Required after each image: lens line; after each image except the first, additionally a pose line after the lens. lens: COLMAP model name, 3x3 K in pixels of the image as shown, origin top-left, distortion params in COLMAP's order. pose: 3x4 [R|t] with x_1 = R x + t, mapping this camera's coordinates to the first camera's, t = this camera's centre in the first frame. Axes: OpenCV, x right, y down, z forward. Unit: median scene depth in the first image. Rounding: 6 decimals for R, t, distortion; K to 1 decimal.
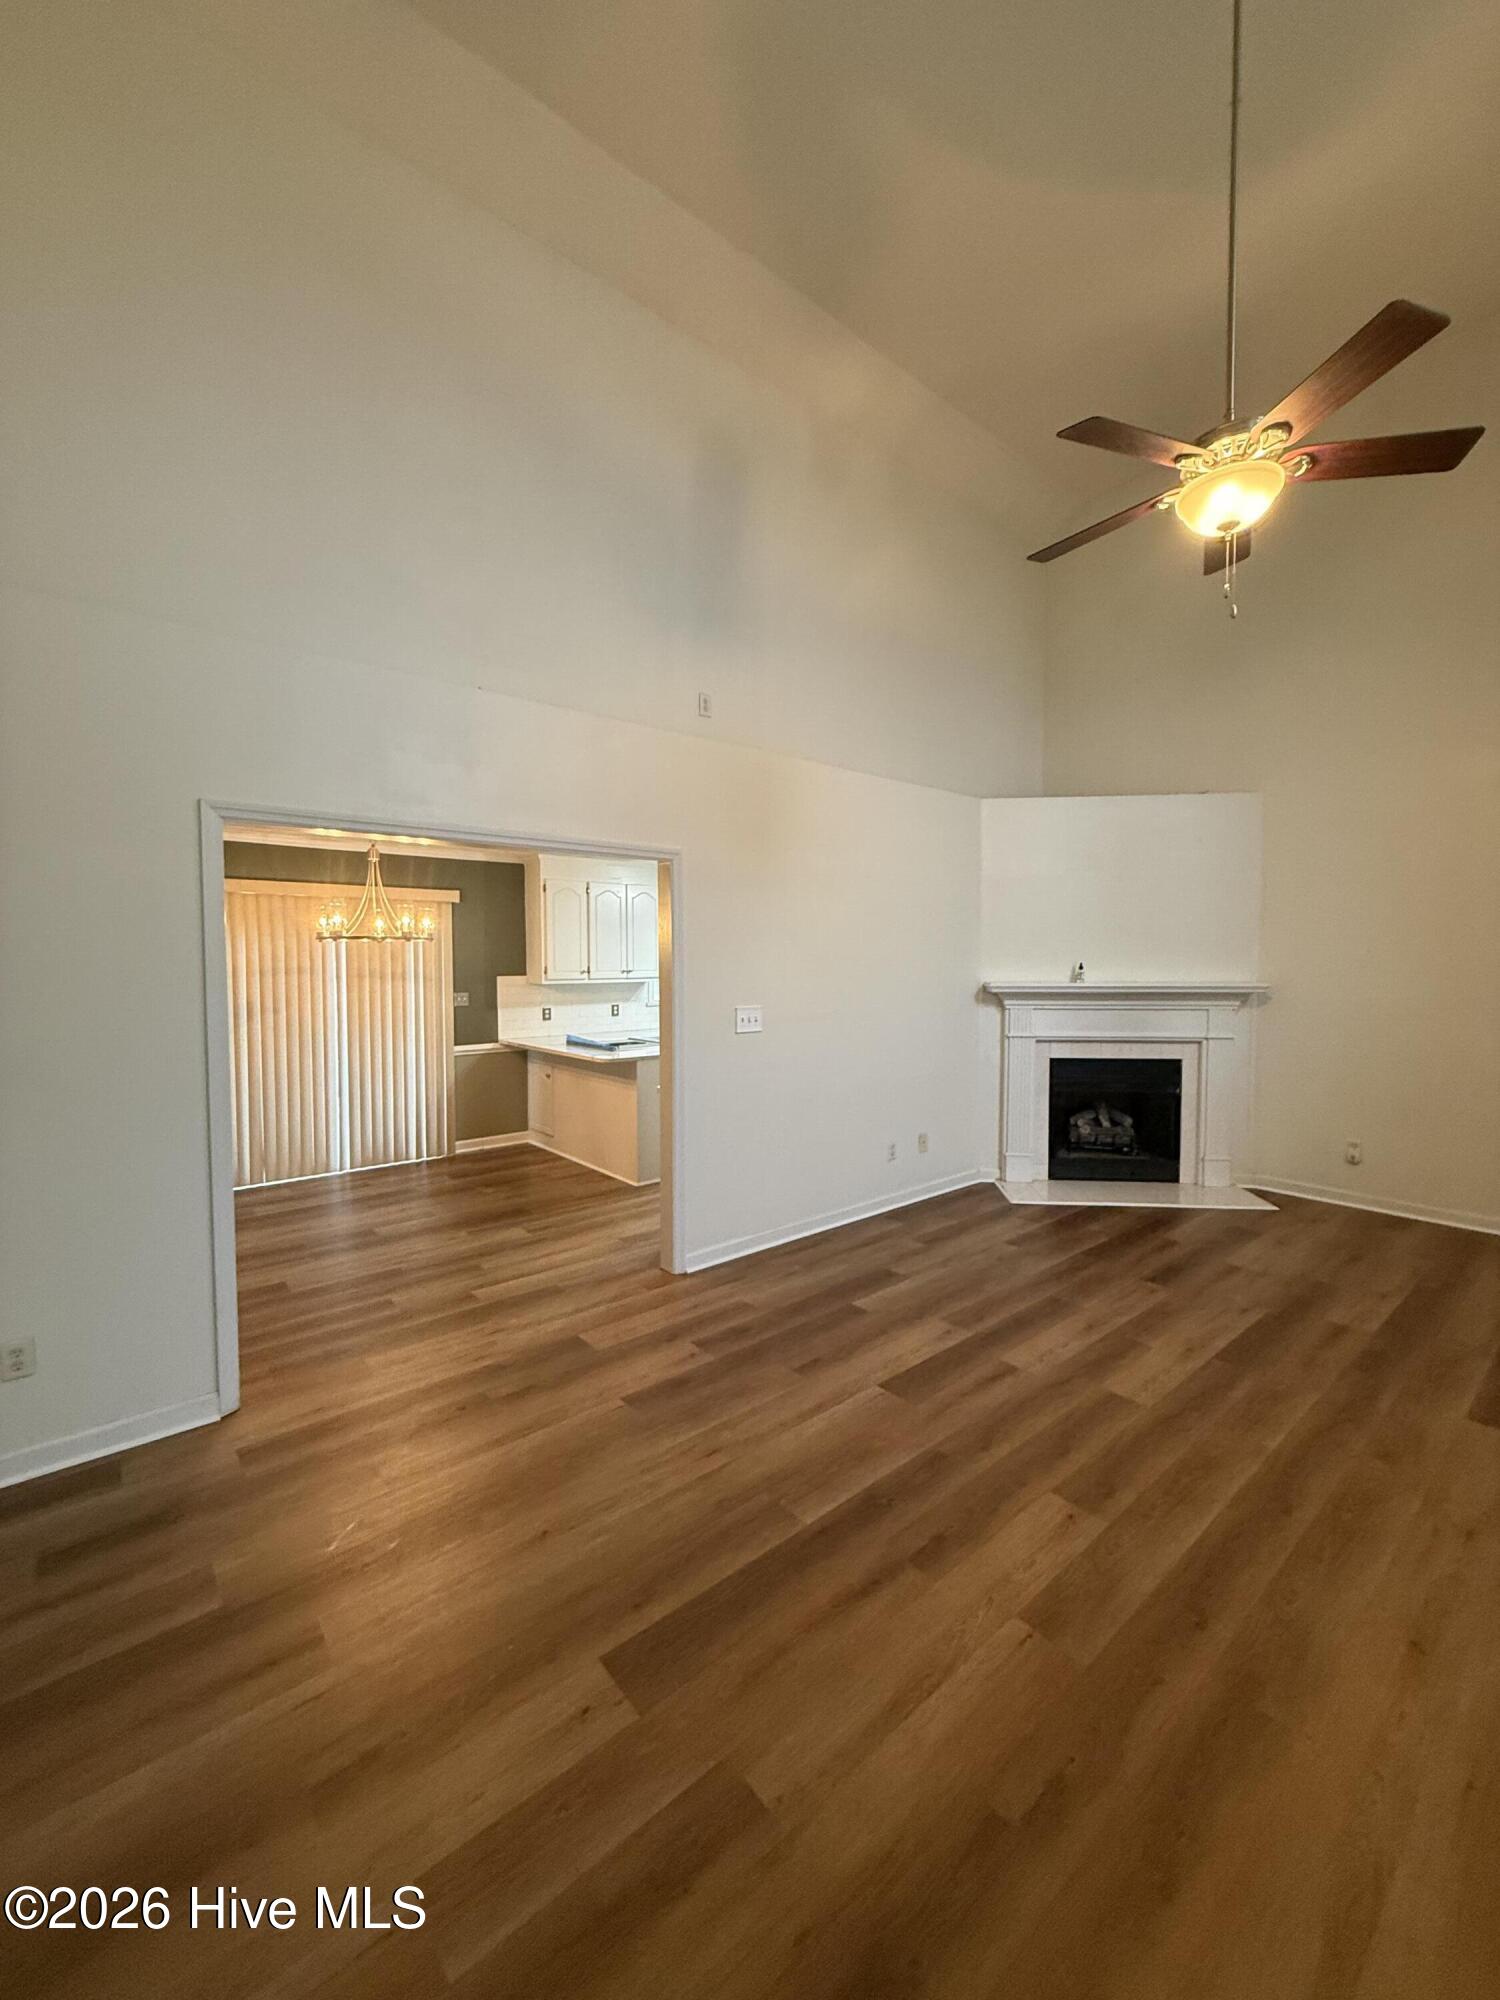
lens RADIAL K [[795.0, 0, 752.1], [0, 795.0, 993.9], [0, 0, 1]] dist [0.000828, 0.000416]
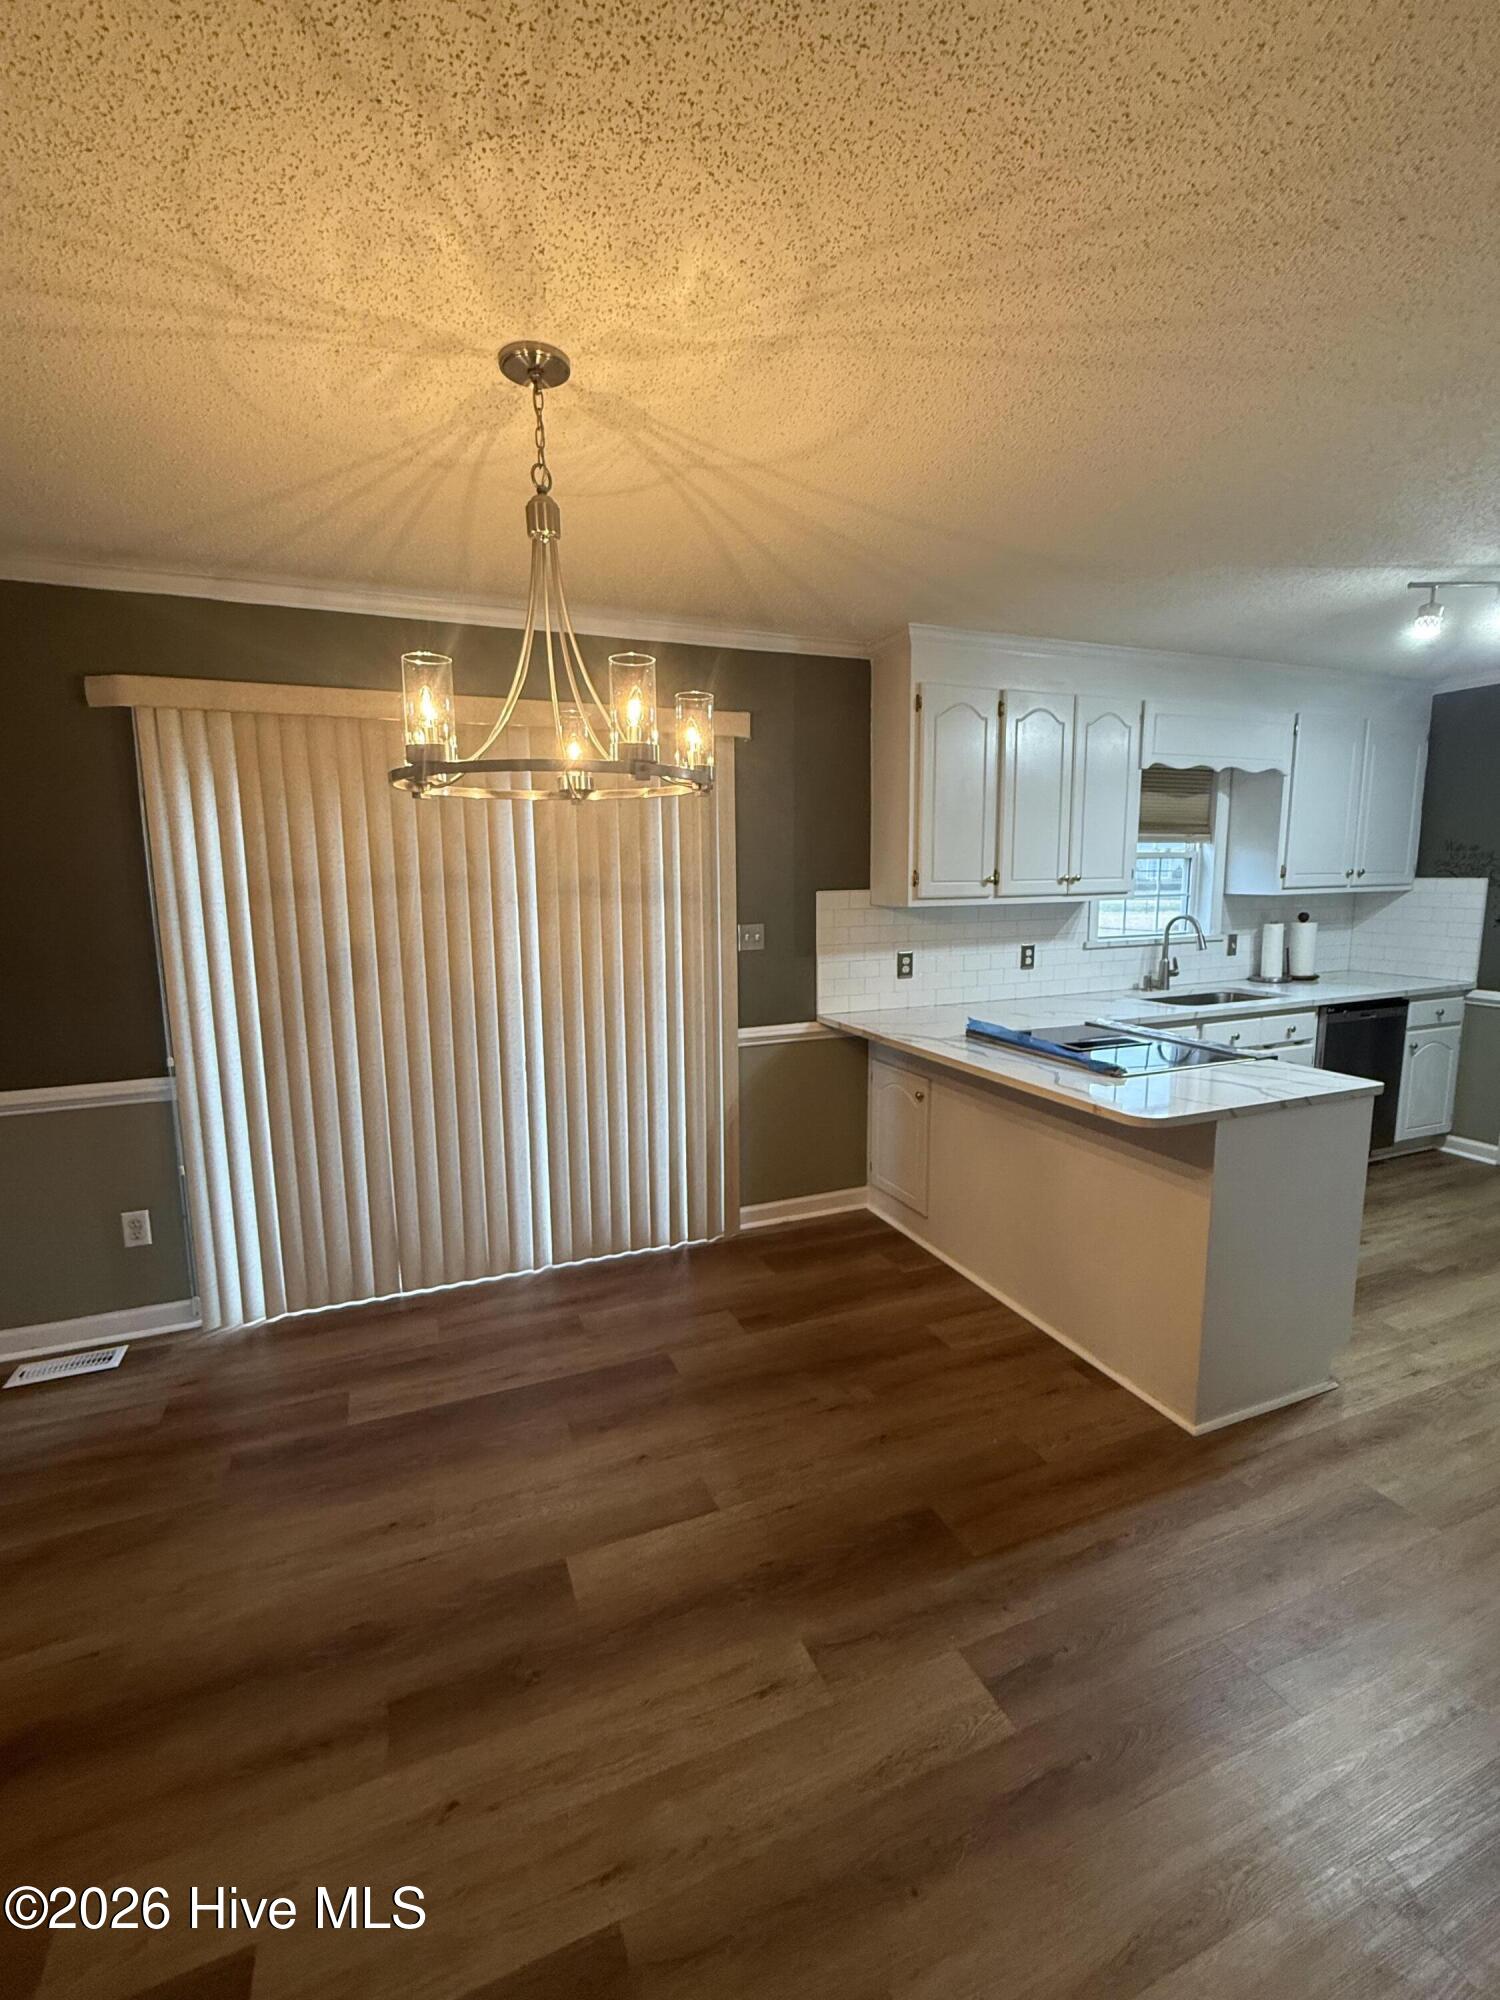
lens RADIAL K [[868.8, 0, 754.1], [0, 868.8, 1002.7], [0, 0, 1]] dist [0.000250, 0.001004]
pose [[0.954258, 0.036196, -0.296785, -0.205887], [-0.004165, 0.994158, 0.107856, -0.011714], [0.298955, -0.101686, 0.948834, 0.490098]]
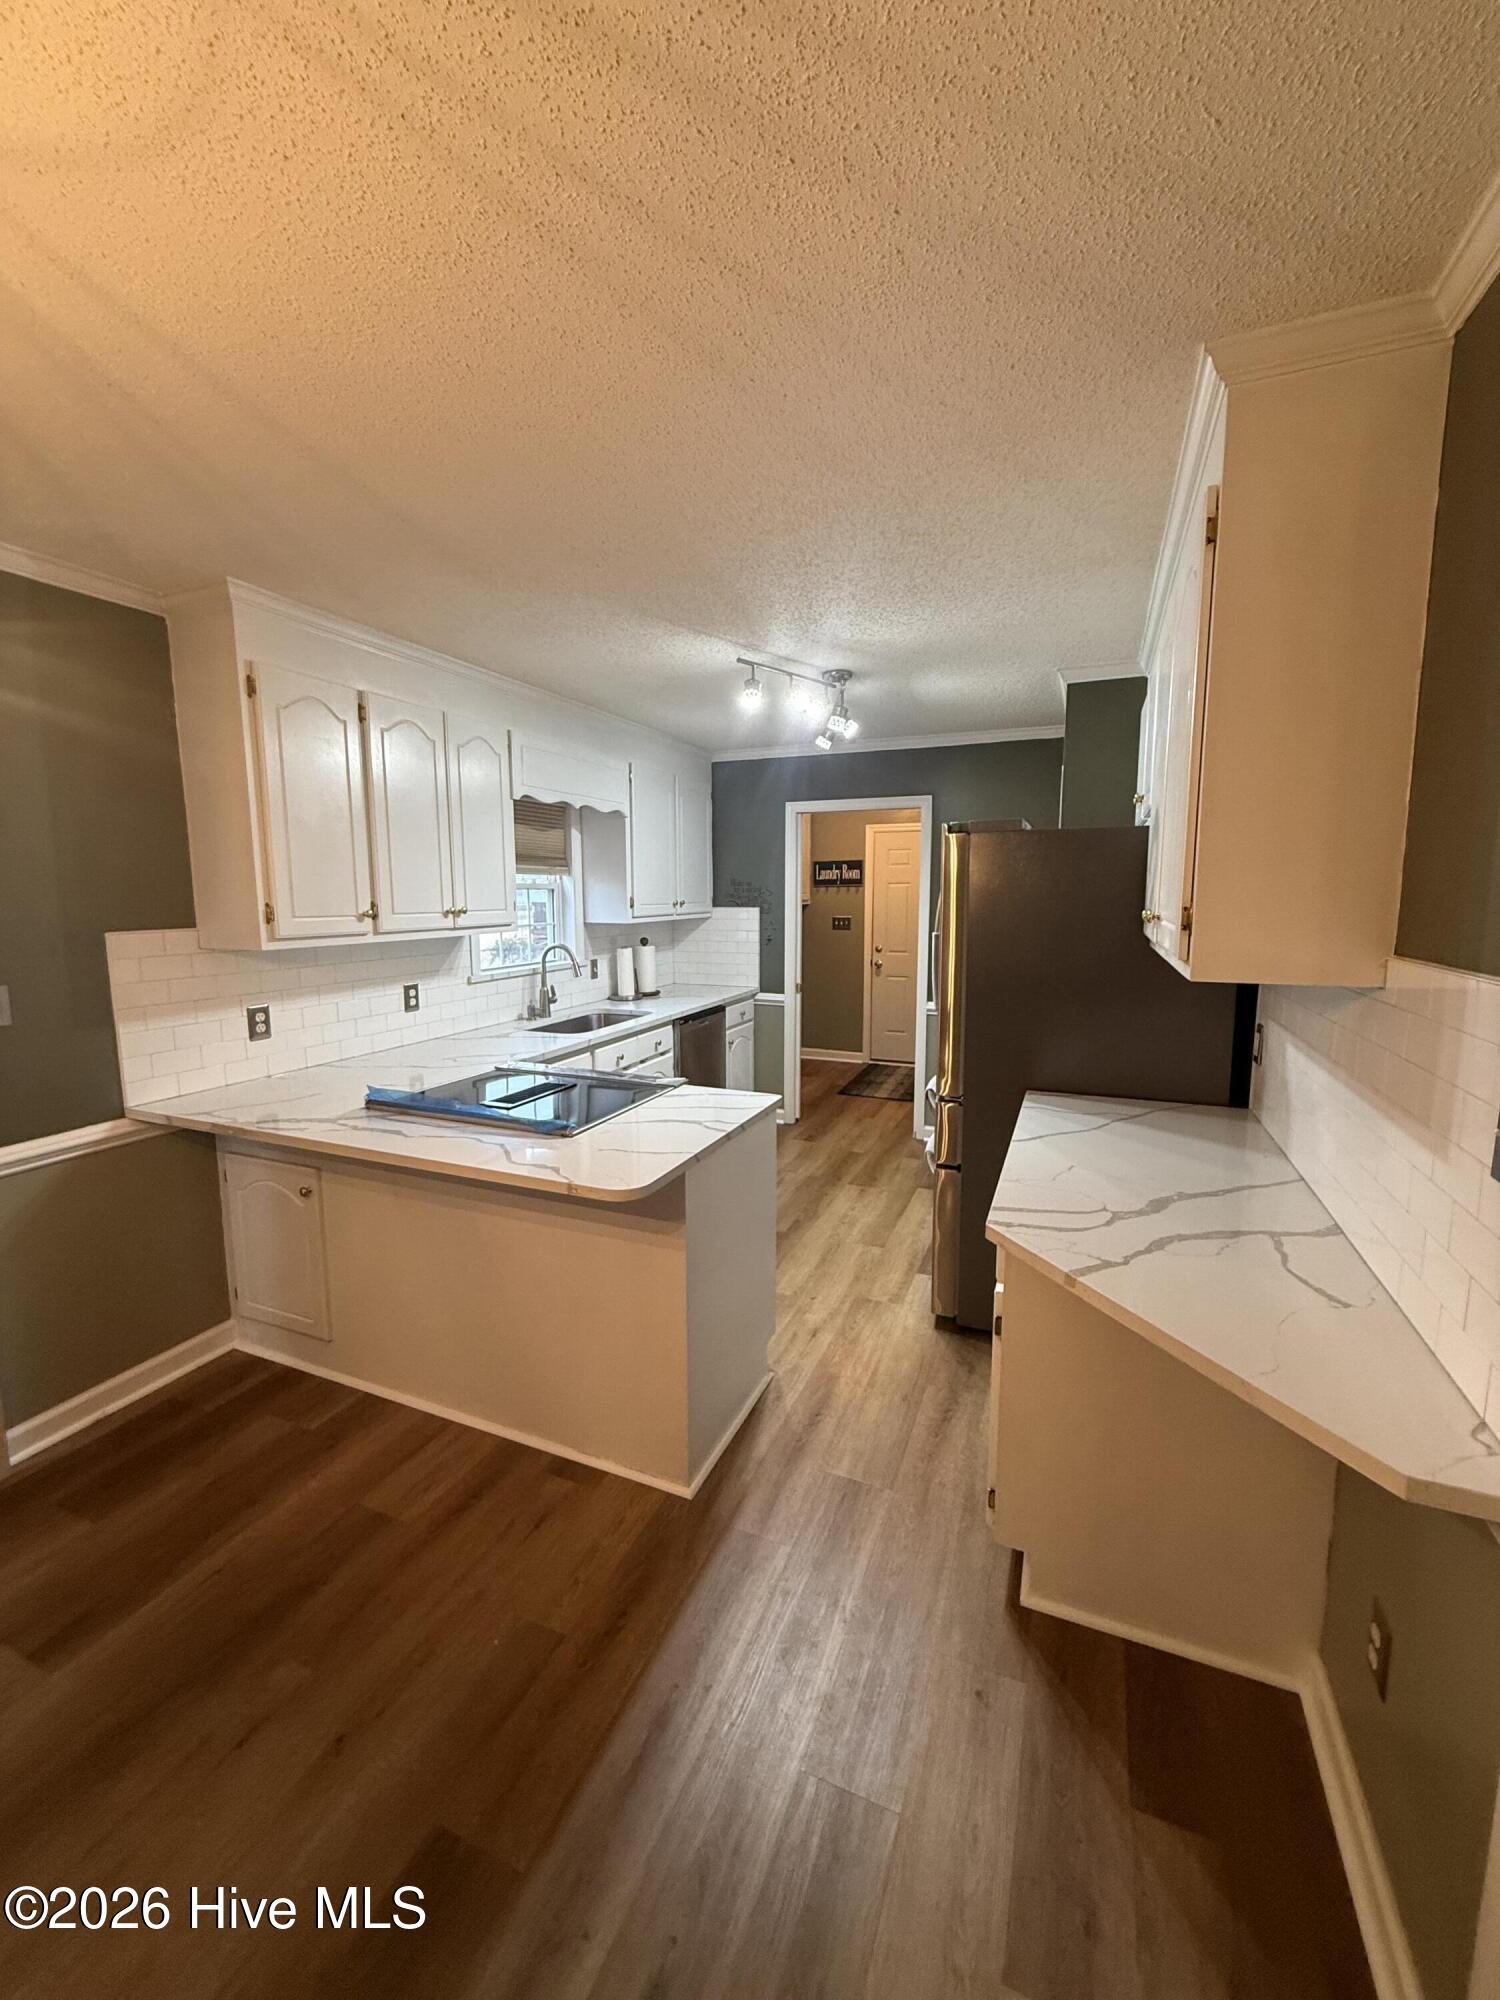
lens RADIAL K [[795.0, 0, 751.9], [0, 795.0, 995.0], [0, 0, 1]] dist [0.000828, 0.000416]
pose [[0.891564, -0.058326, 0.449124, -0.241362], [0.020290, 0.995821, 0.089045, -0.021380], [-0.452440, -0.070276, 0.889021, 0.595938]]
